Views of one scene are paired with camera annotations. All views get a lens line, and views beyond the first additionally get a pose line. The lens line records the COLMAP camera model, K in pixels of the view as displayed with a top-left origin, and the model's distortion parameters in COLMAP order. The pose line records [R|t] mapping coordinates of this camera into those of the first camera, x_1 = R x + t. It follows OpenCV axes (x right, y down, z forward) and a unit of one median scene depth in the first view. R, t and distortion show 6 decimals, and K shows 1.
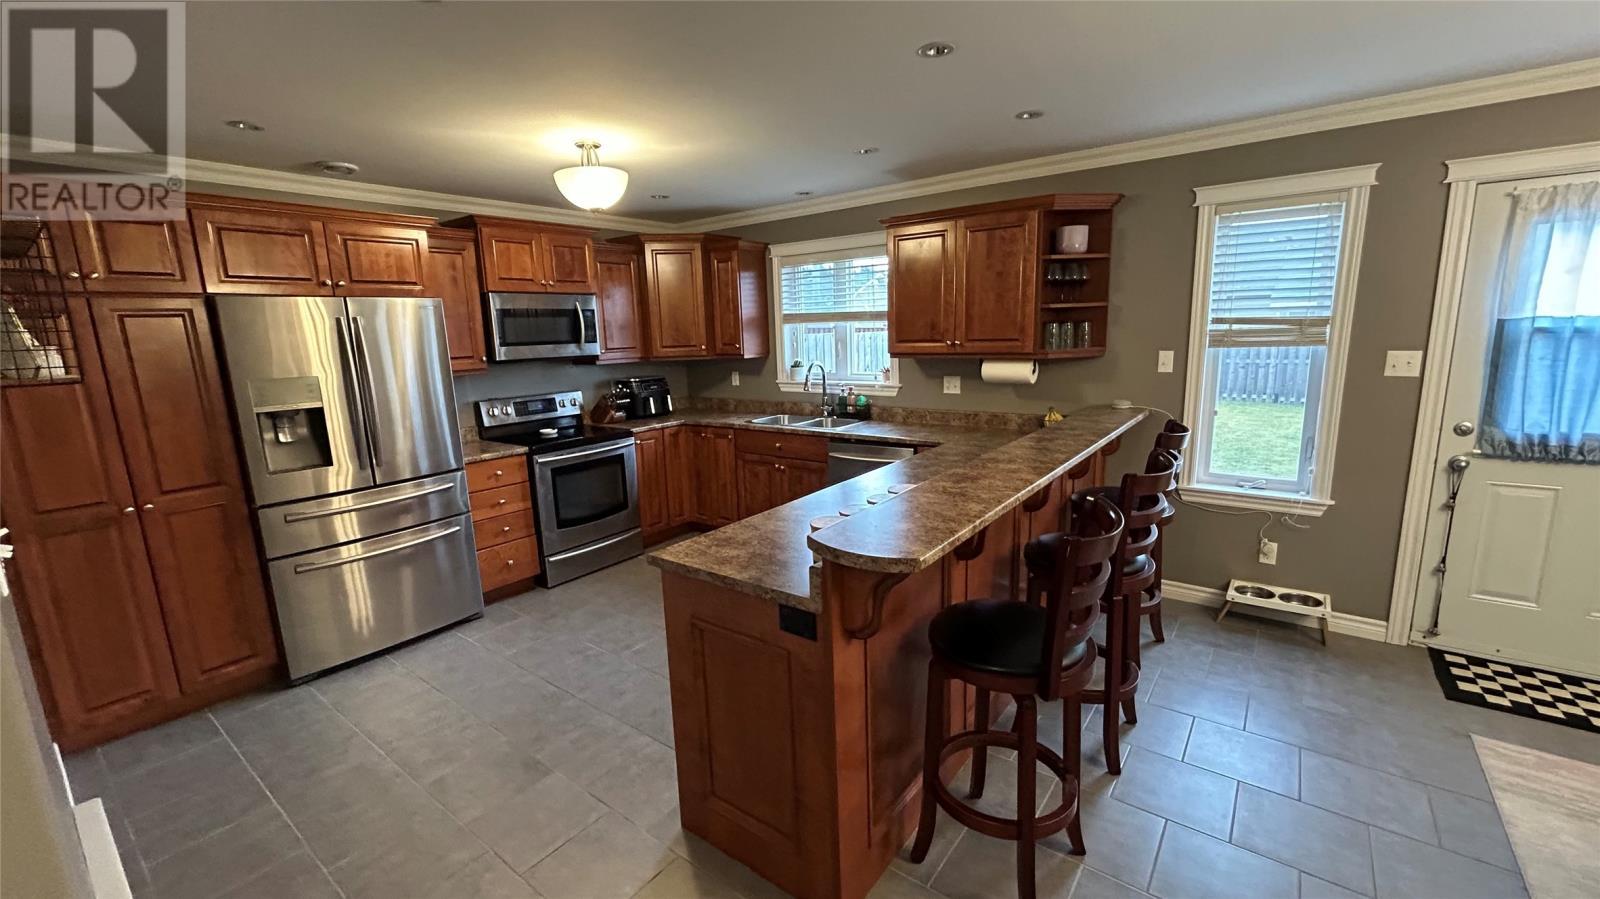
lens RADIAL K [[646.4, 0, 800.0], [0, 646.4, 449.5], [0, 0, 1]] dist [0.000269, -0.000482]
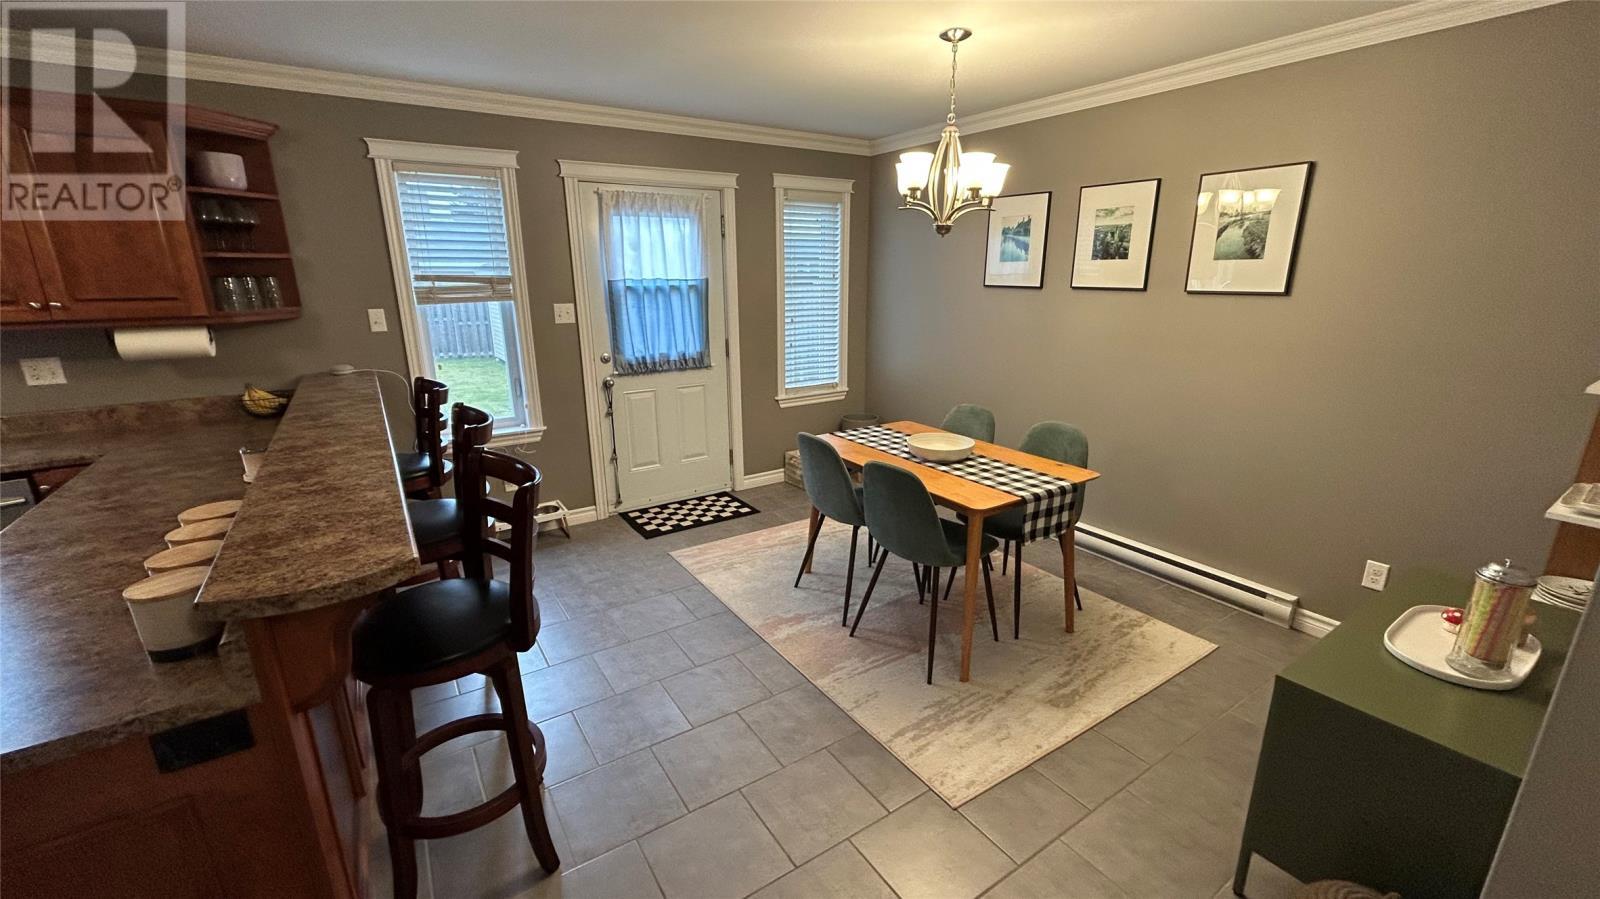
lens RADIAL K [[647.8, 0, 797.2], [0, 647.8, 451.3], [0, 0, 1]] dist [-0.000629, -0.000344]
pose [[0.330594, -0.224780, 0.916614, -0.136413], [0.169930, 0.969527, 0.176467, -0.009368], [-0.928349, 0.097421, 0.358716, 0.082070]]
